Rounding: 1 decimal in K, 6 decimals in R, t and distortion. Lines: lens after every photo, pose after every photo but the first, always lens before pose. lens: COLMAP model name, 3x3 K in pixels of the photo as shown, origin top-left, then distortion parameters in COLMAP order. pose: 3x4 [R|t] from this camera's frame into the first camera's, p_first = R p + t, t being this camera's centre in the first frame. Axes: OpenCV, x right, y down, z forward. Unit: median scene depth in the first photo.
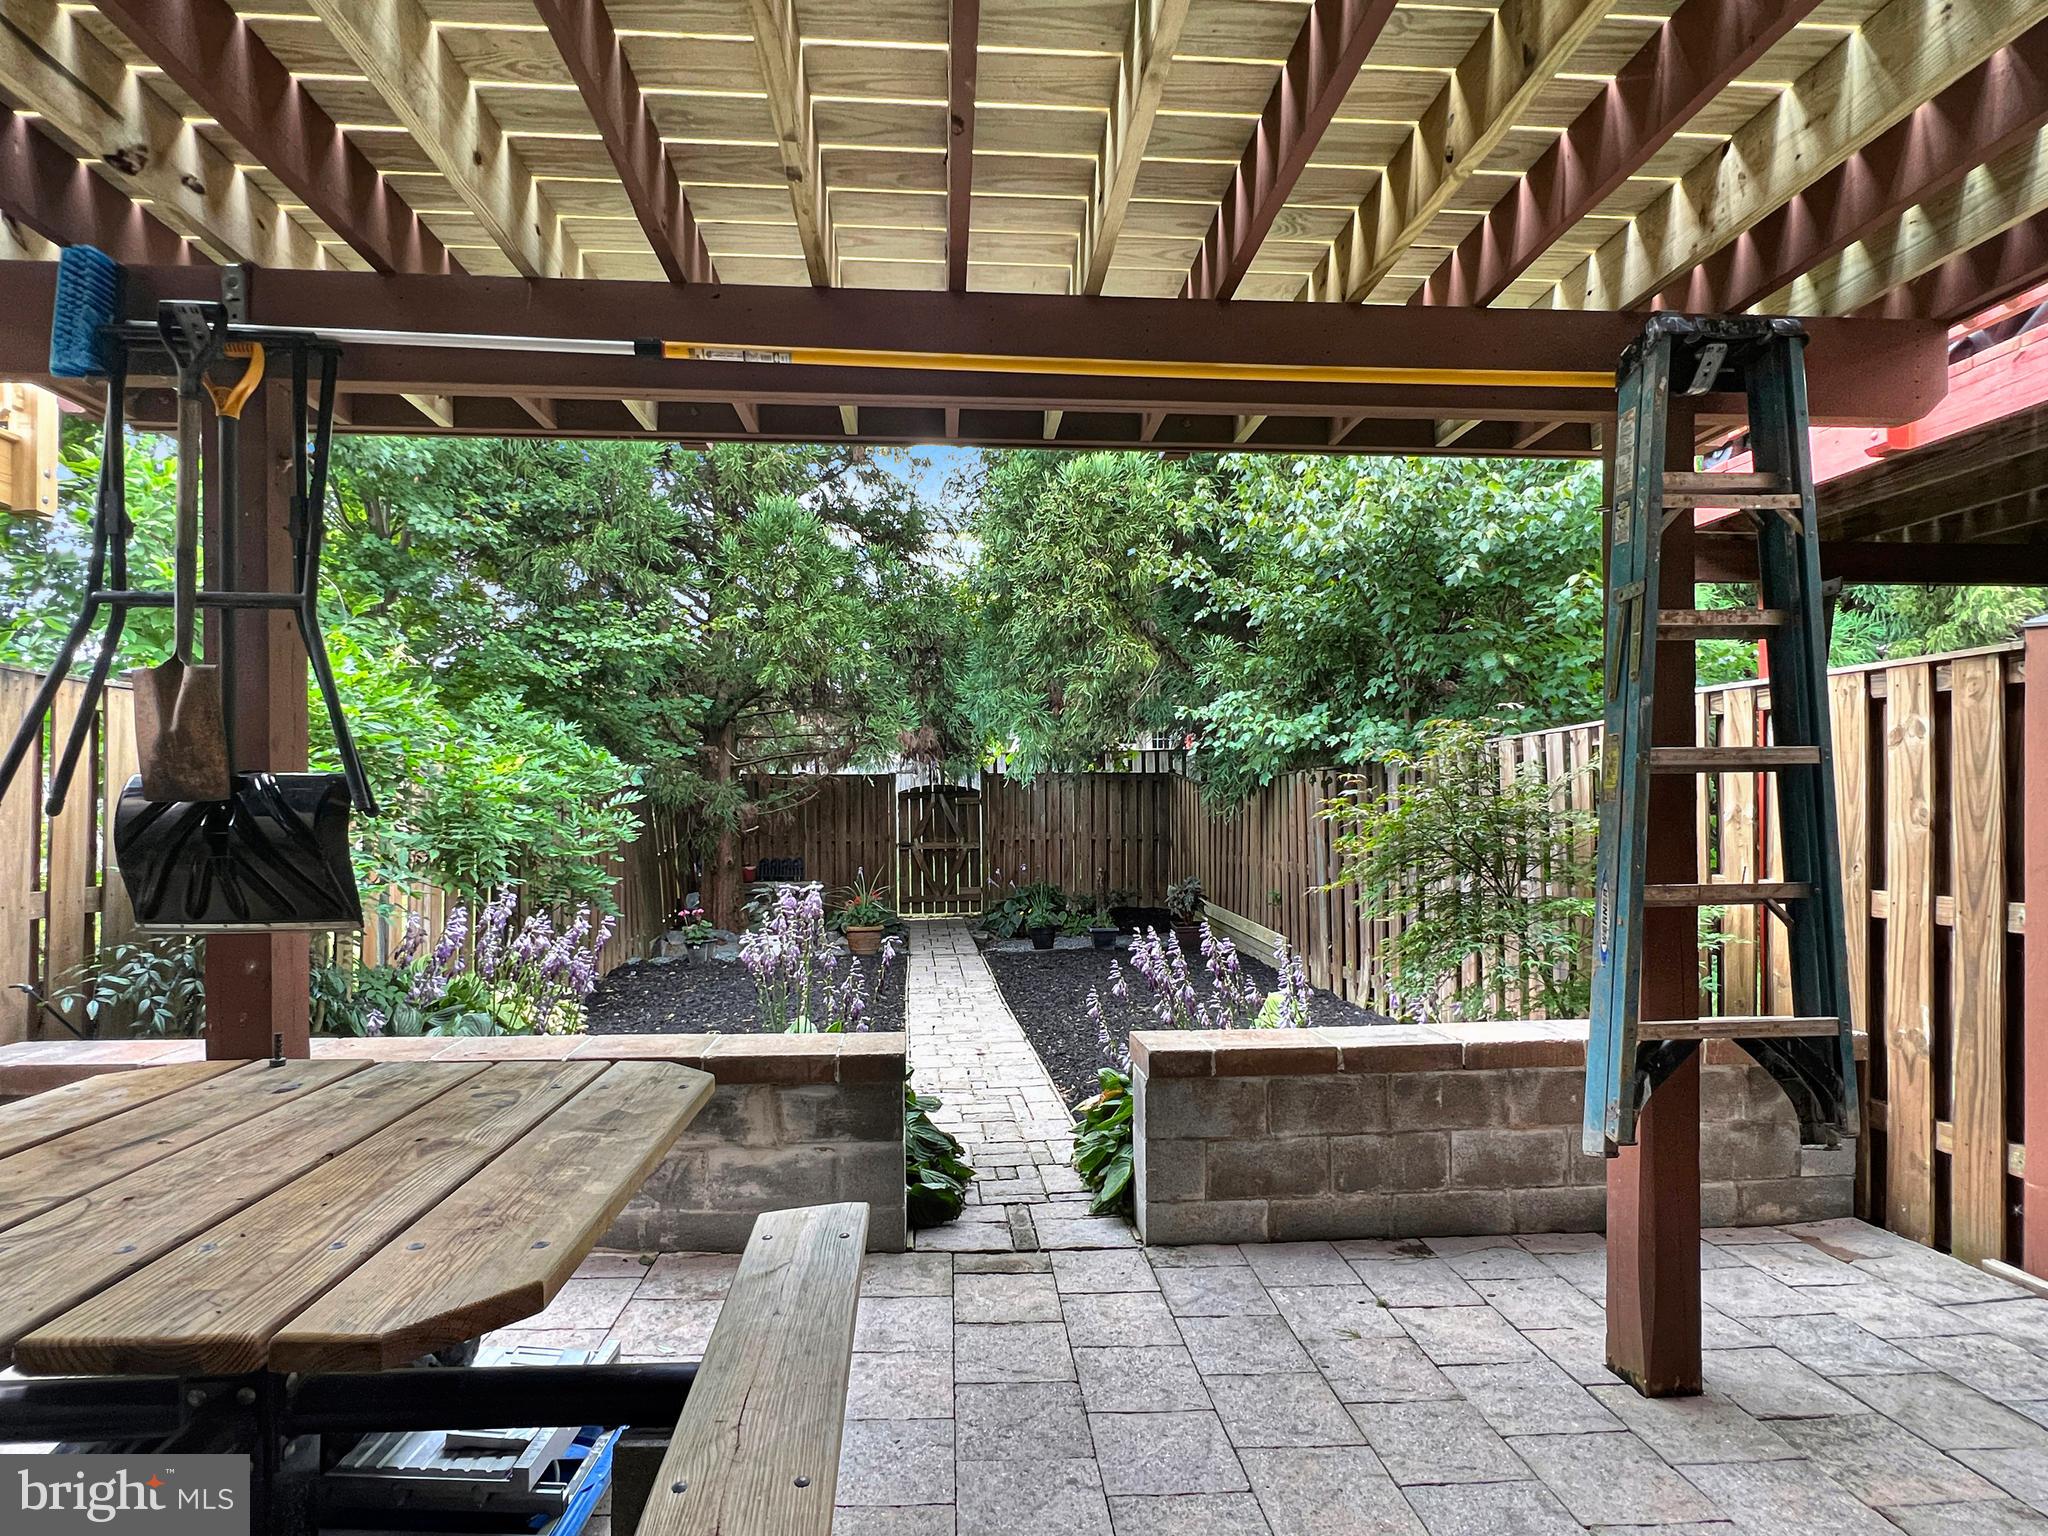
lens RADIAL K [[1021.2, 0, 1010.3], [0, 1021.2, 779.5], [0, 0, 1]] dist [-0.003968, 0.000161]
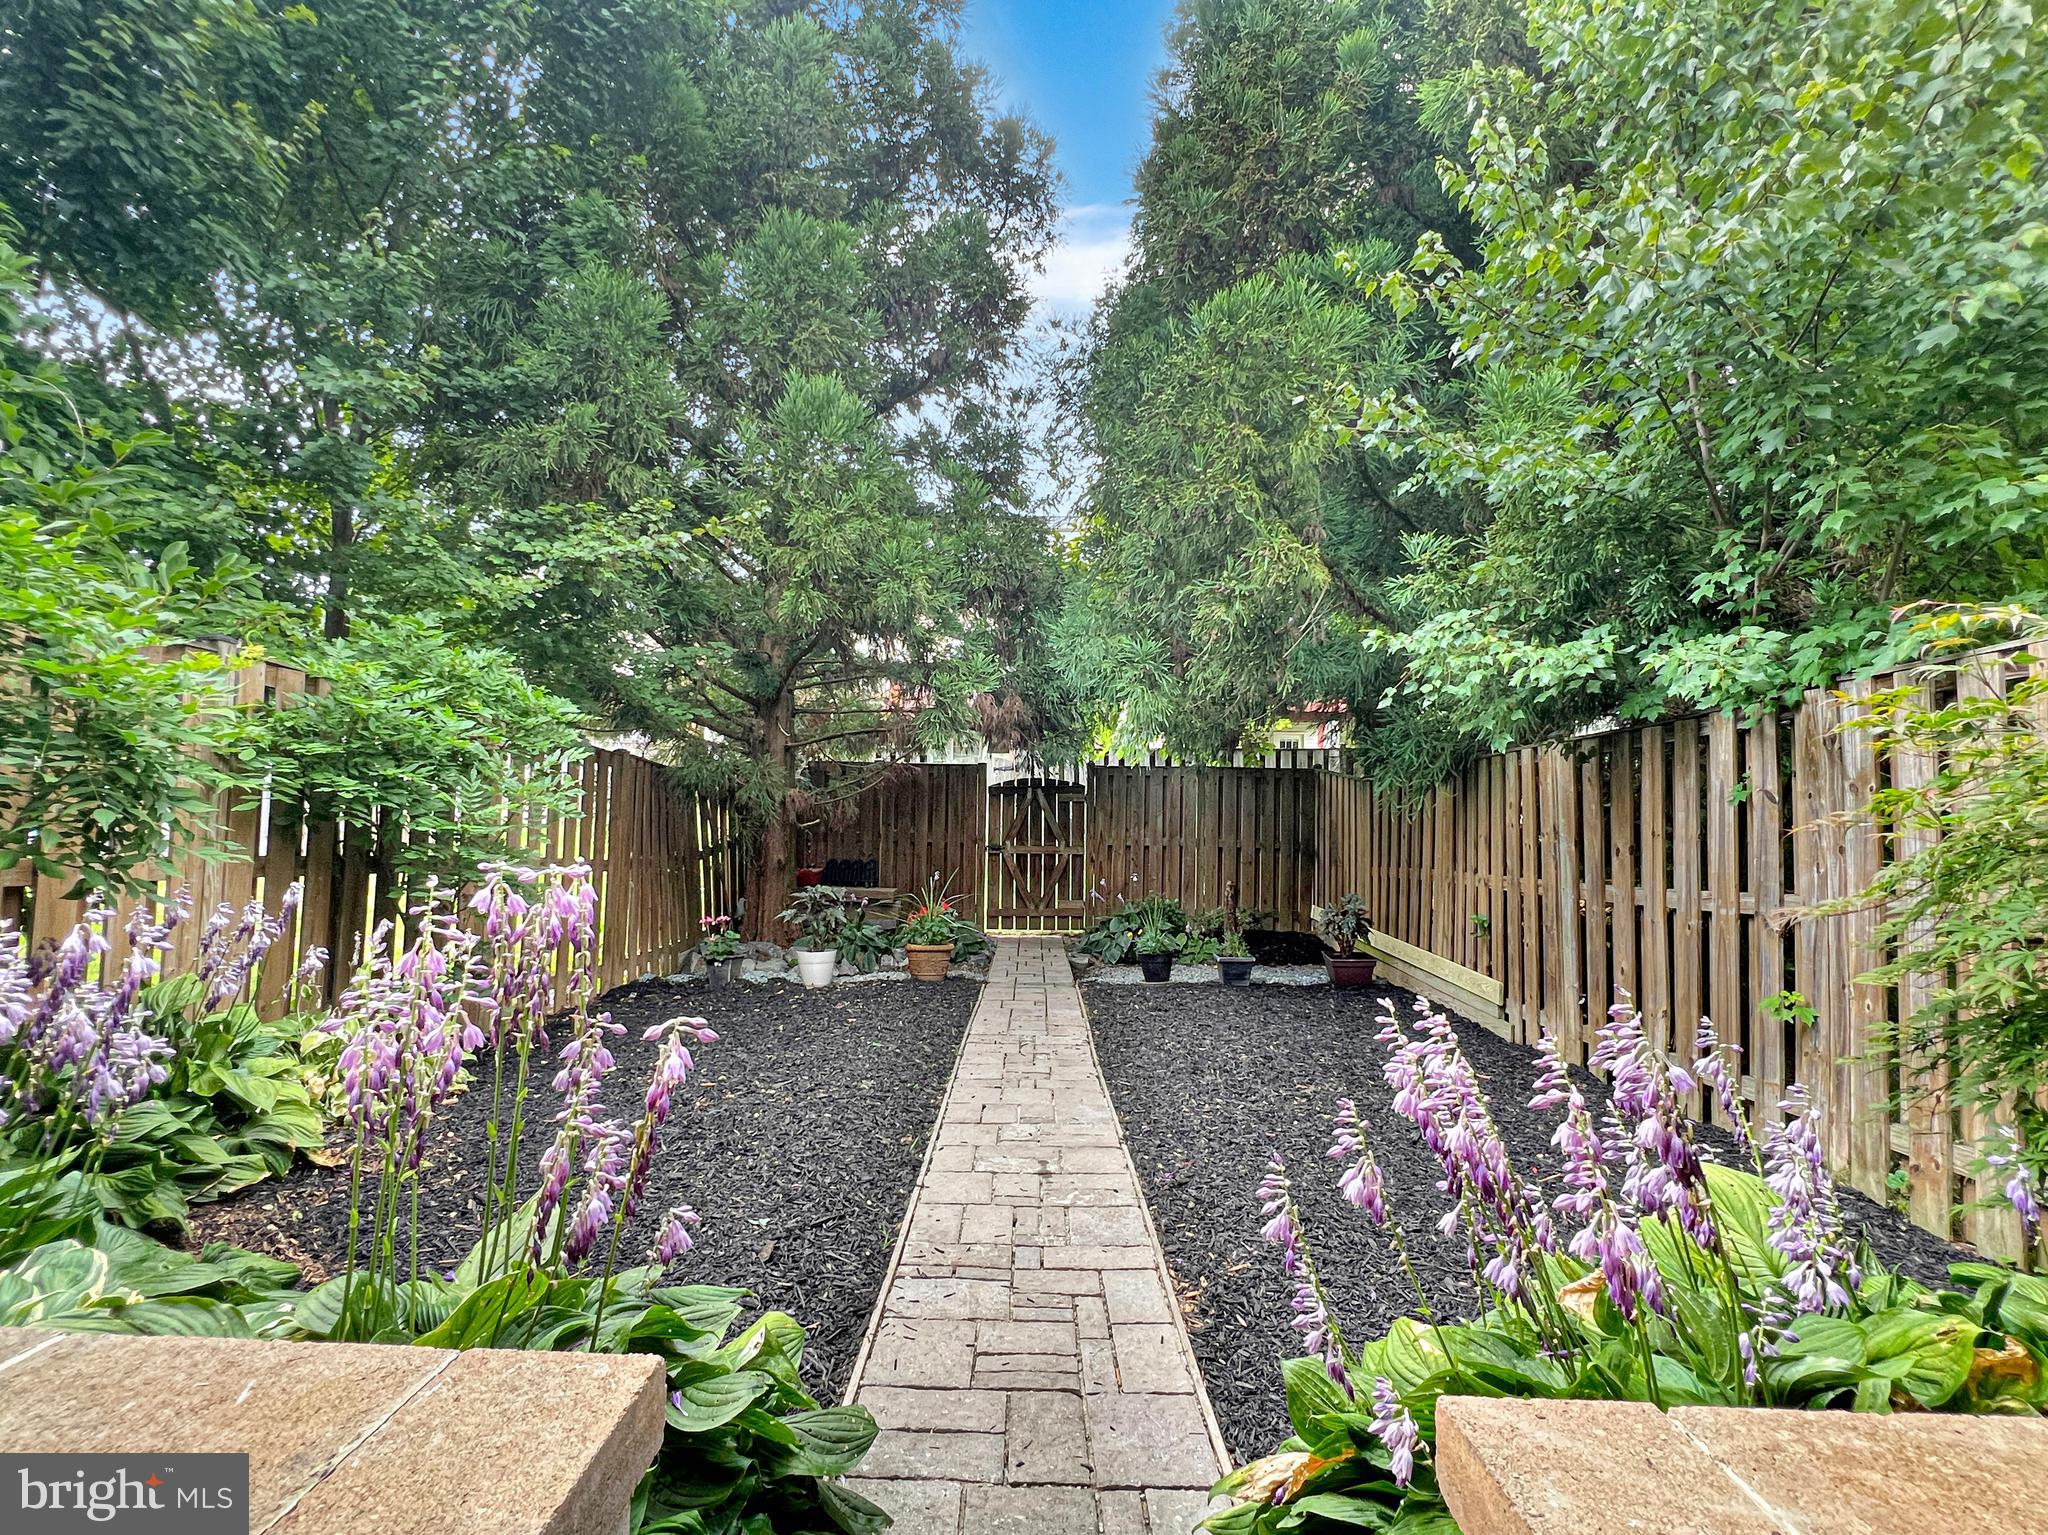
lens RADIAL K [[1021.2, 0, 1031.4], [0, 1021.2, 767.2], [0, 0, 1]] dist [-0.003968, 0.000161]
pose [[0.995260, 0.018195, -0.095533, 0.012066], [-0.020760, 0.999448, -0.025934, 0.034556], [0.095009, 0.027795, 0.995088, 0.296306]]
